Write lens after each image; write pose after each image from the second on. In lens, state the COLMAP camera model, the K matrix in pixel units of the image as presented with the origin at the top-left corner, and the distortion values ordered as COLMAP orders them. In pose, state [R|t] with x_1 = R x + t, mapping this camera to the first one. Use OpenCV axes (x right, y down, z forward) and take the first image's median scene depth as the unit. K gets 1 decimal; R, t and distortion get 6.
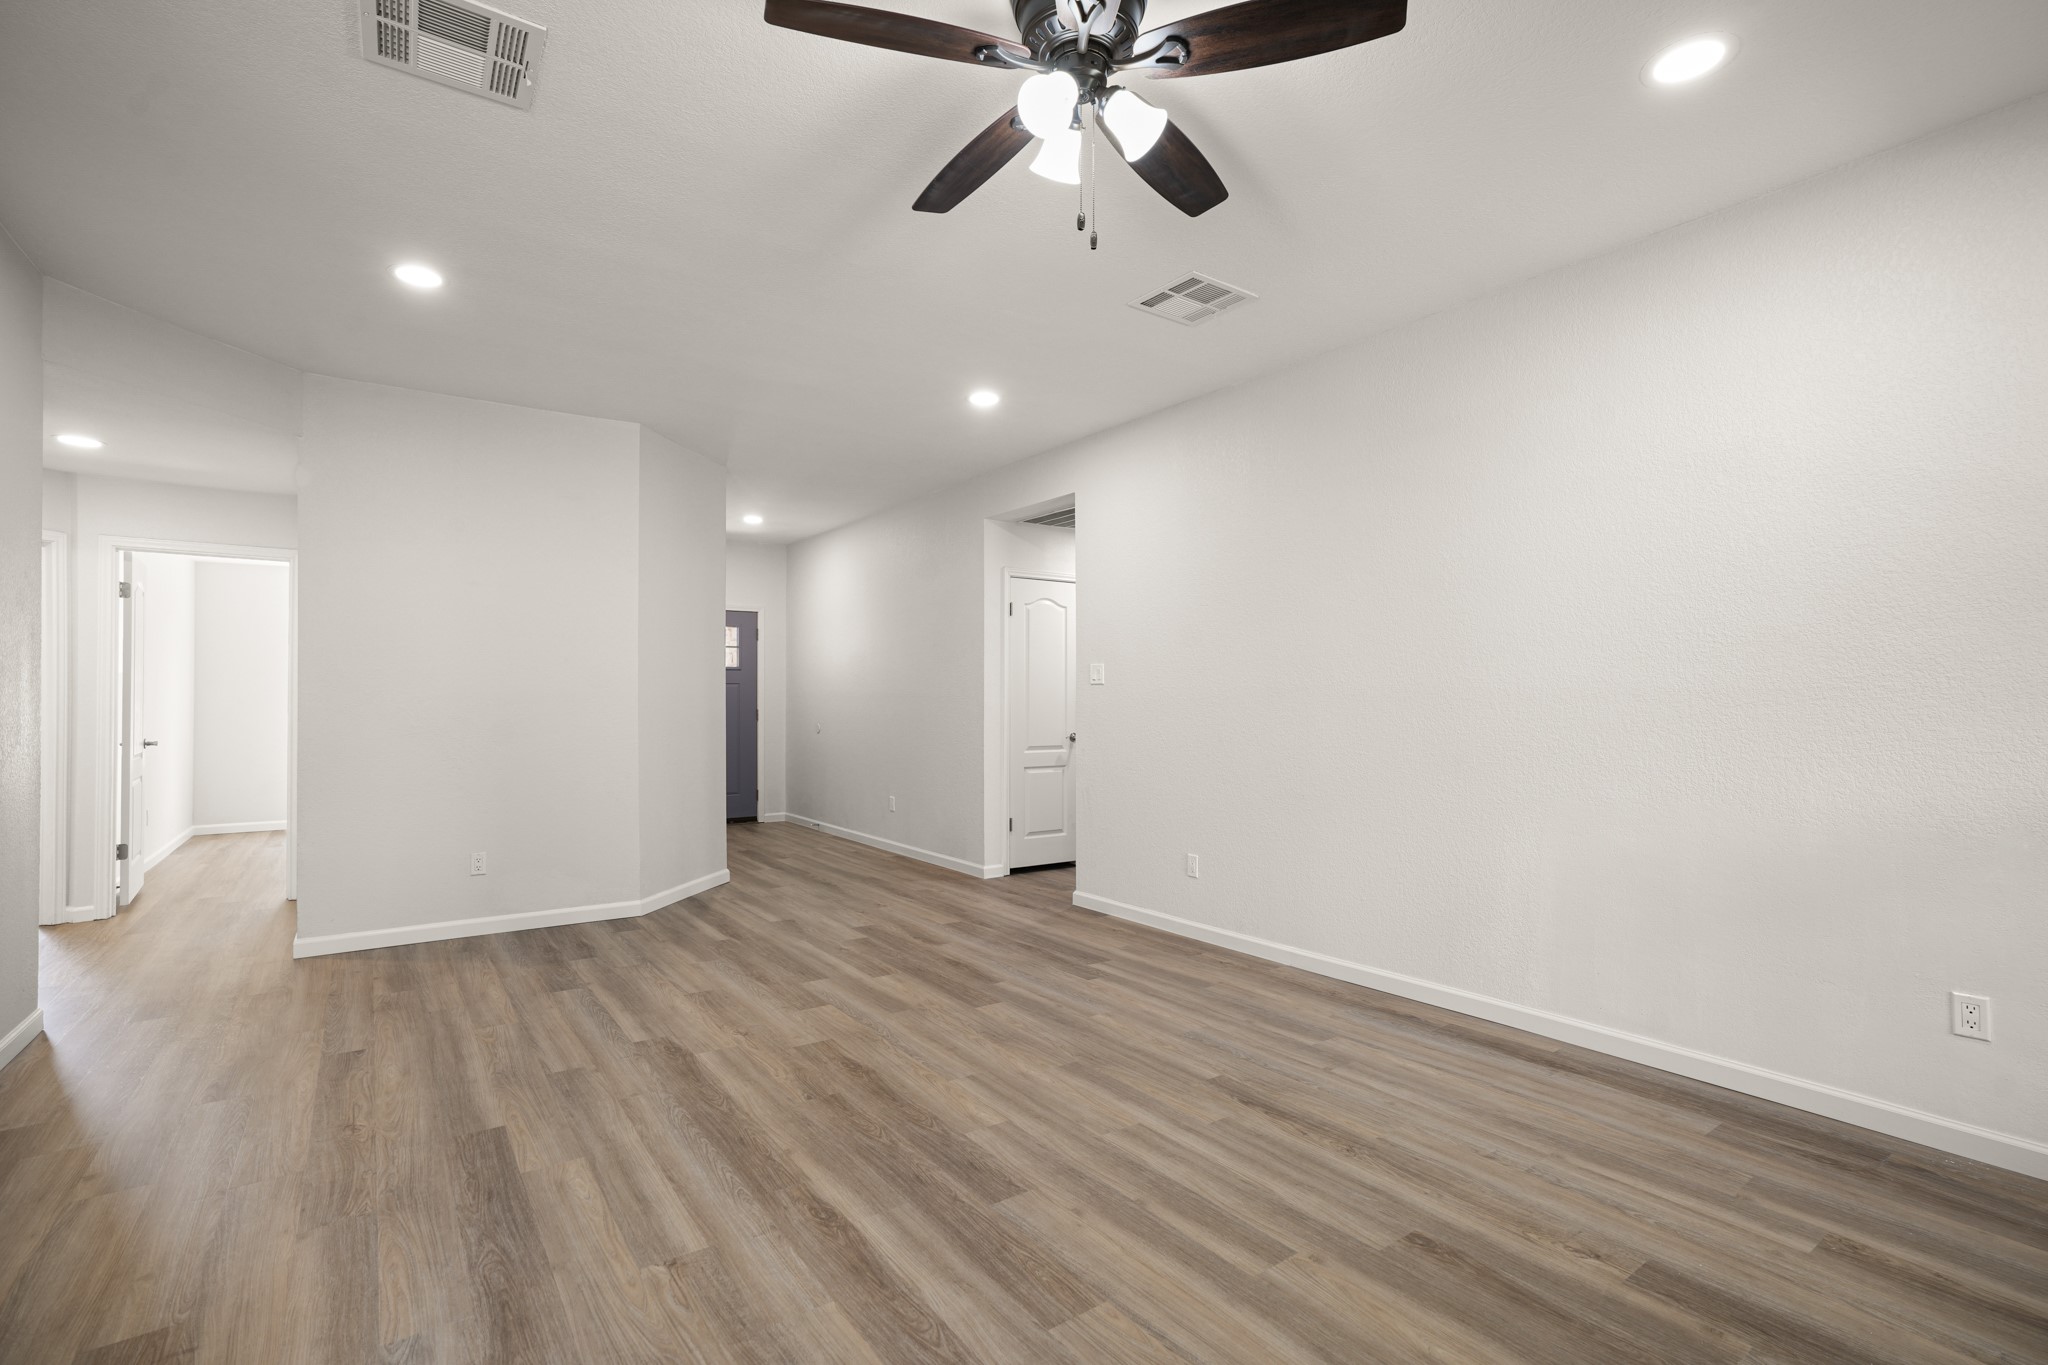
lens RADIAL K [[943.1, 0, 1024.0], [0, 943.1, 682.5], [0, 0, 1]] dist [-0.048215, 0.028392]
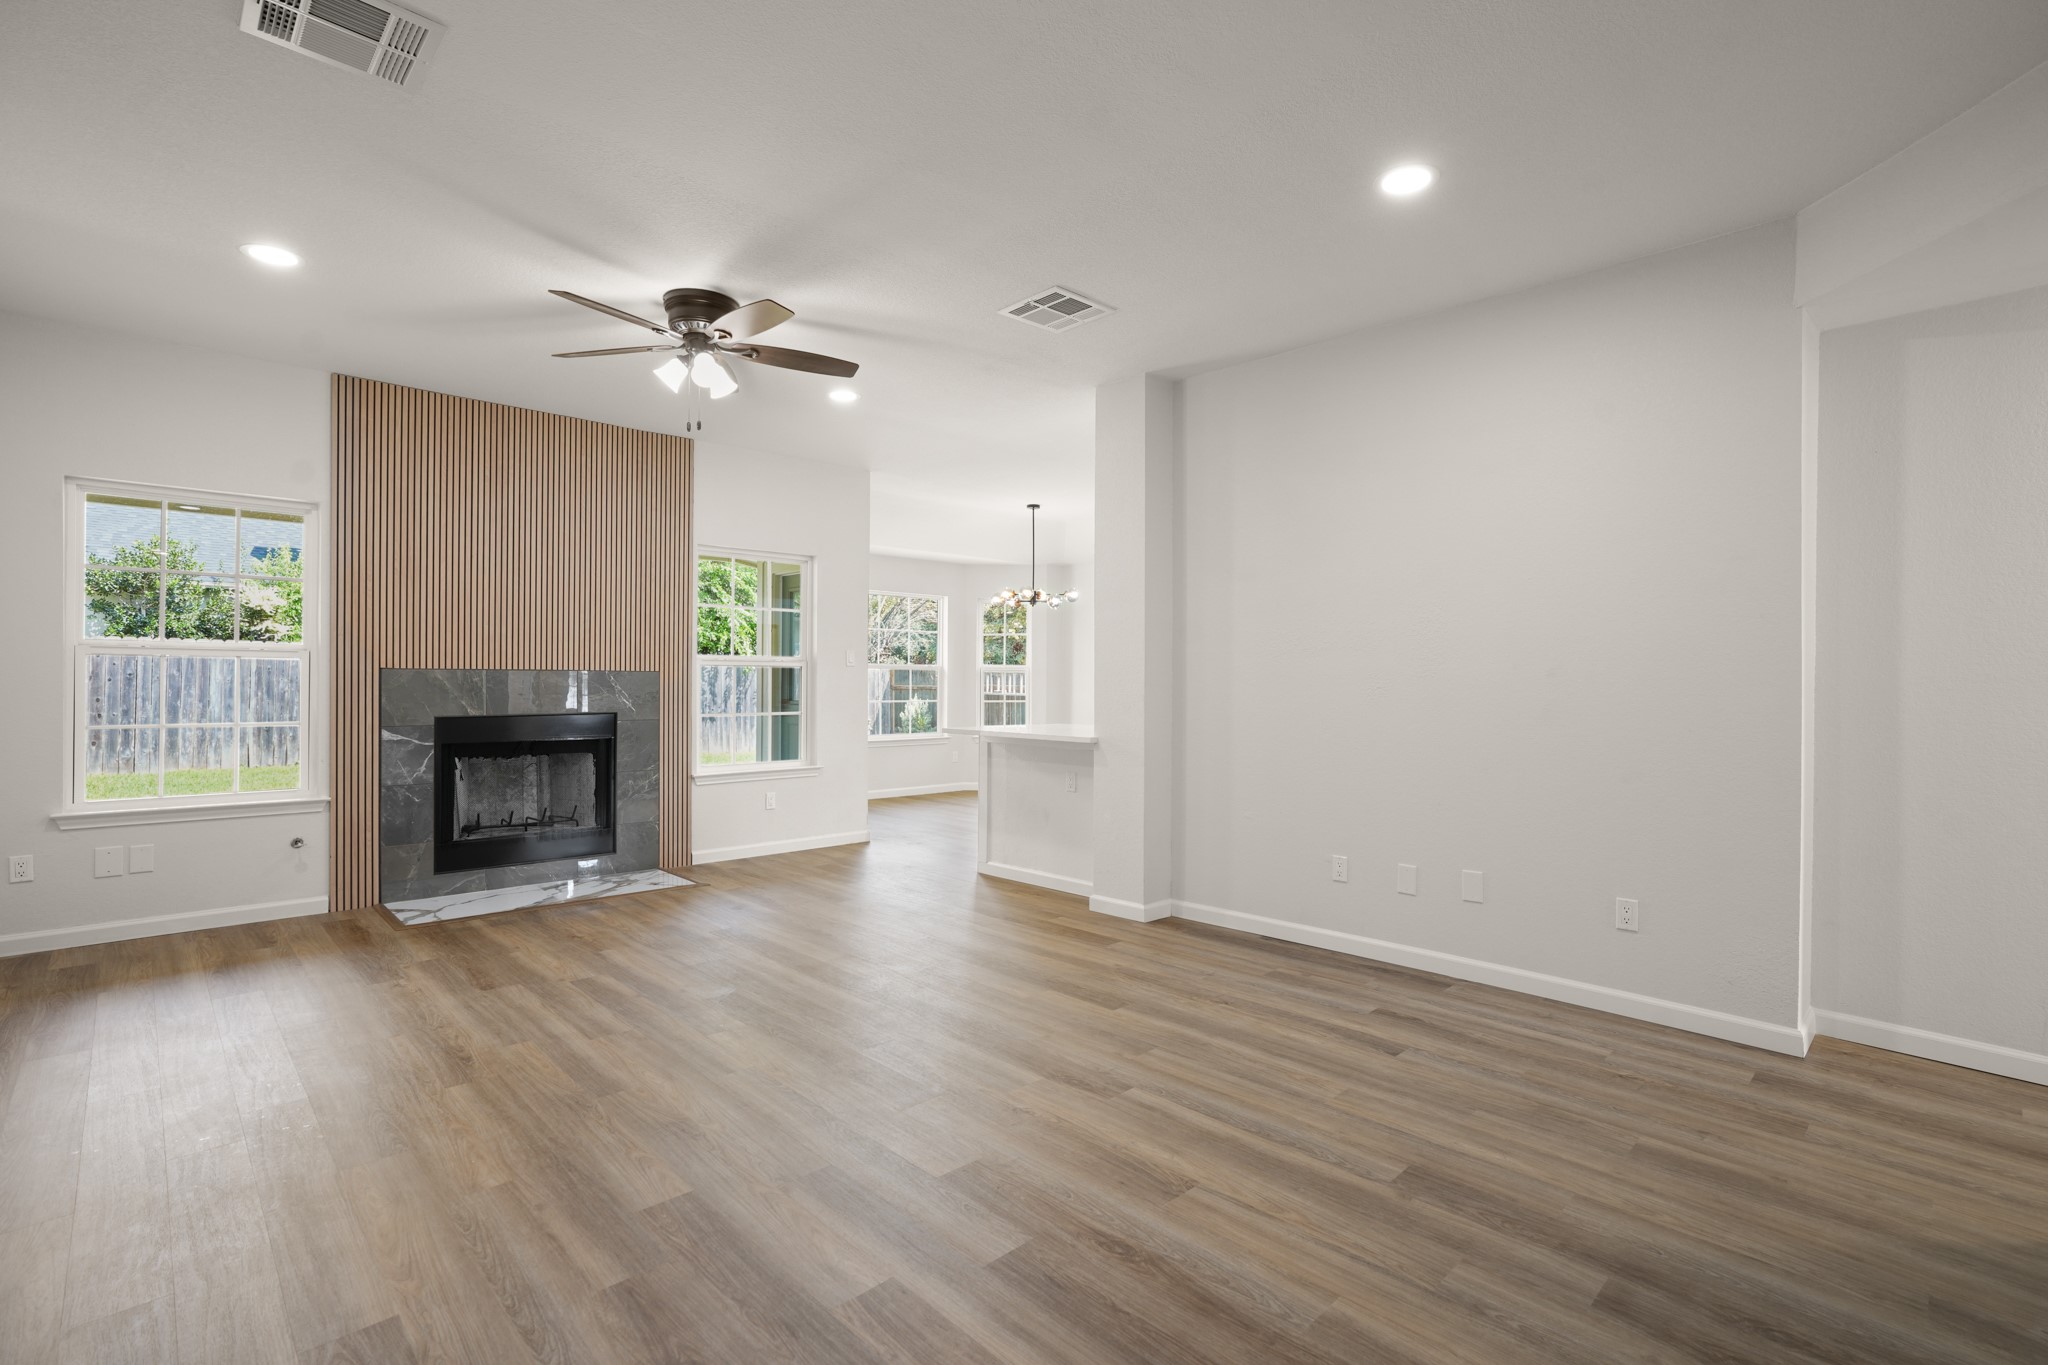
lens RADIAL K [[943.1, 0, 1024.0], [0, 943.1, 682.5], [0, 0, 1]] dist [-0.048215, 0.028392]
pose [[-0.988981, -0.007344, -0.147862, -0.199738], [-0.005594, 0.999909, -0.012241, 0.031889], [0.147938, -0.011279, -0.988932, 1.893074]]
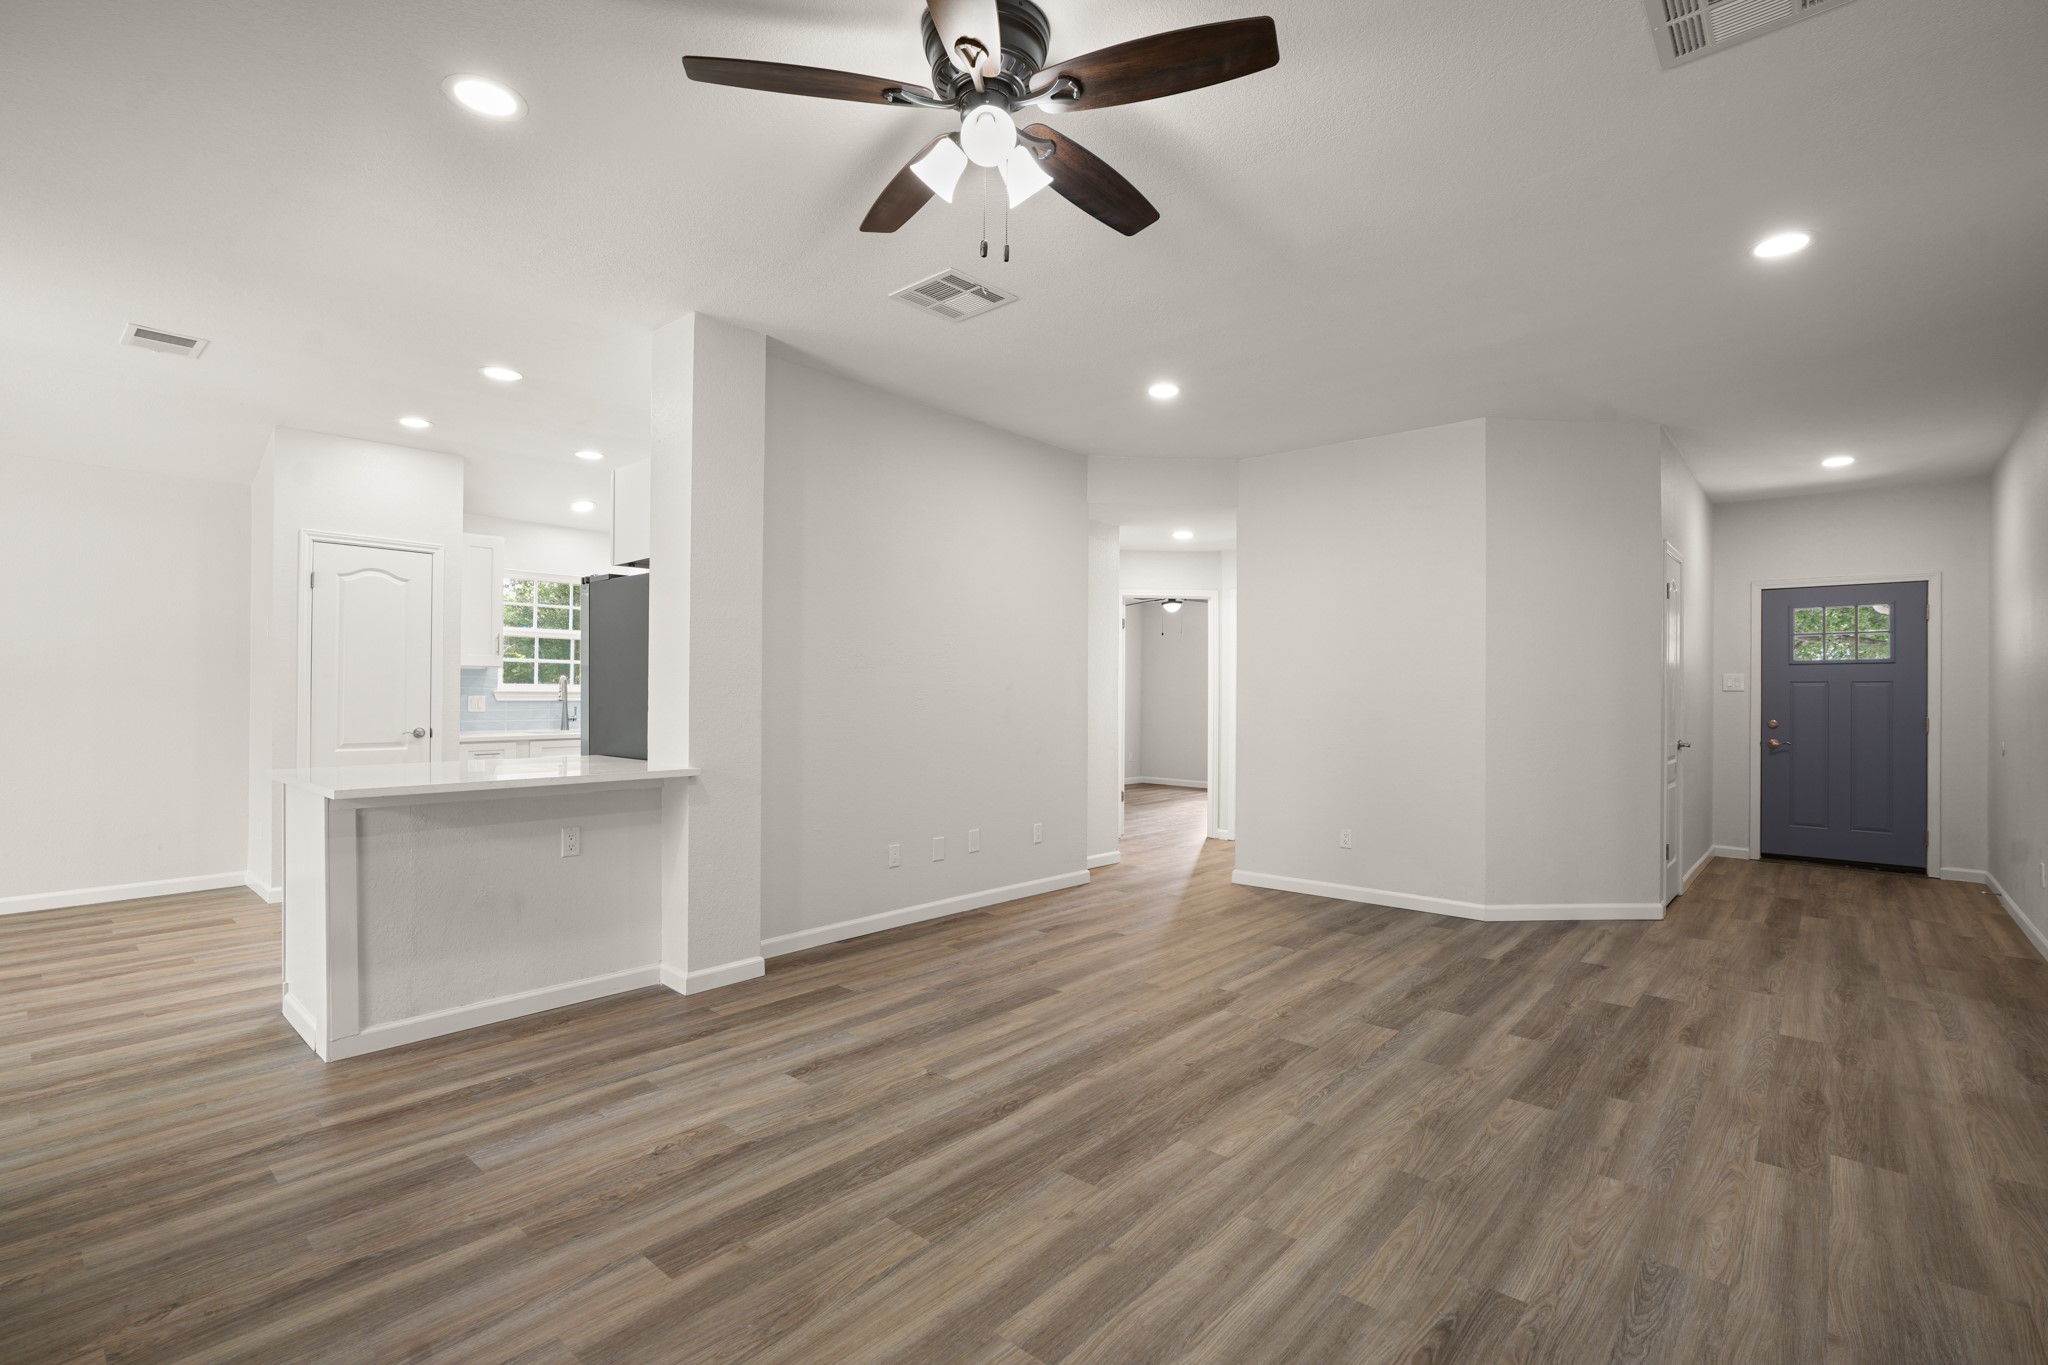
lens RADIAL K [[943.1, 0, 1024.0], [0, 943.1, 682.5], [0, 0, 1]] dist [-0.048215, 0.028392]
pose [[0.224368, -0.009642, -0.974457, 0.710208], [0.008117, 0.999935, -0.008025, 0.006968], [0.974471, -0.006109, 0.224431, 0.513329]]
